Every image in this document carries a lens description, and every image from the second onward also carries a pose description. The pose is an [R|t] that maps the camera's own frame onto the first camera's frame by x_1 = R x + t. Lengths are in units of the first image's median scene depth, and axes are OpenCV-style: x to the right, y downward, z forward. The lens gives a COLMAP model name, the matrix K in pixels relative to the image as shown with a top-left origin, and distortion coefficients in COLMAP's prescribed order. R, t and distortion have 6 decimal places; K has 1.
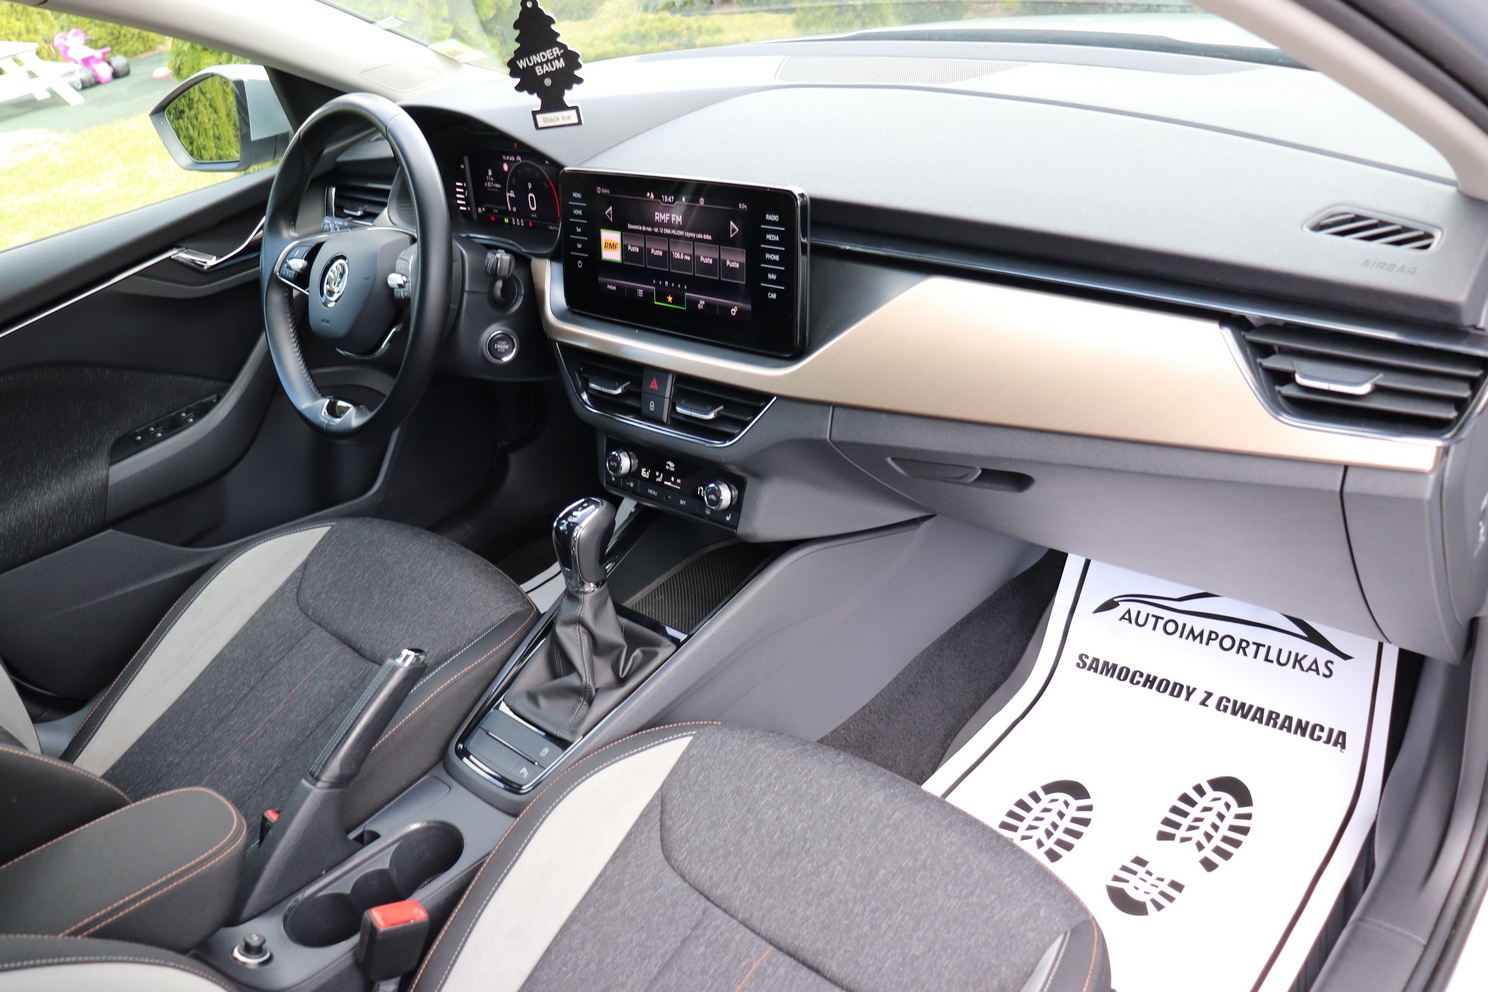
lens RADIAL K [[1234.1, 0, 739.3], [0, 1234.1, 473.3], [0, 0, 1]] dist [-0.171452, 0.140636]
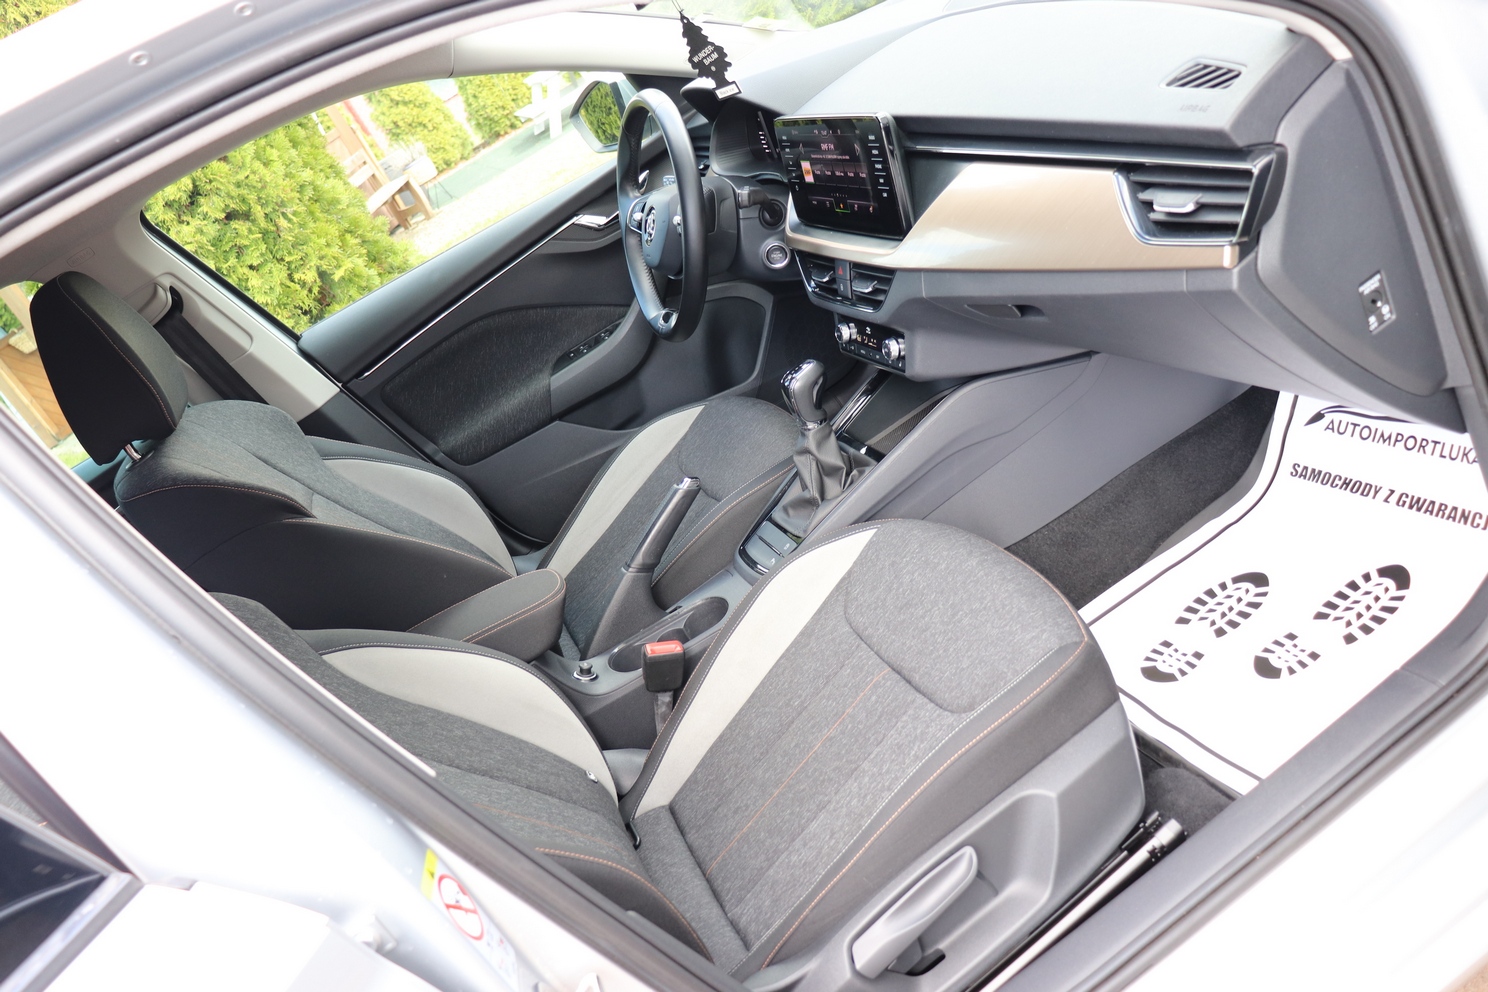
lens RADIAL K [[1234.1, 0, 739.3], [0, 1234.1, 473.3], [0, 0, 1]] dist [-0.171452, 0.140636]
pose [[0.876414, -0.058210, -0.478028, 0.413268], [0.097666, 0.993523, 0.058077, 0.052304], [0.471551, -0.097587, 0.876422, -0.217008]]
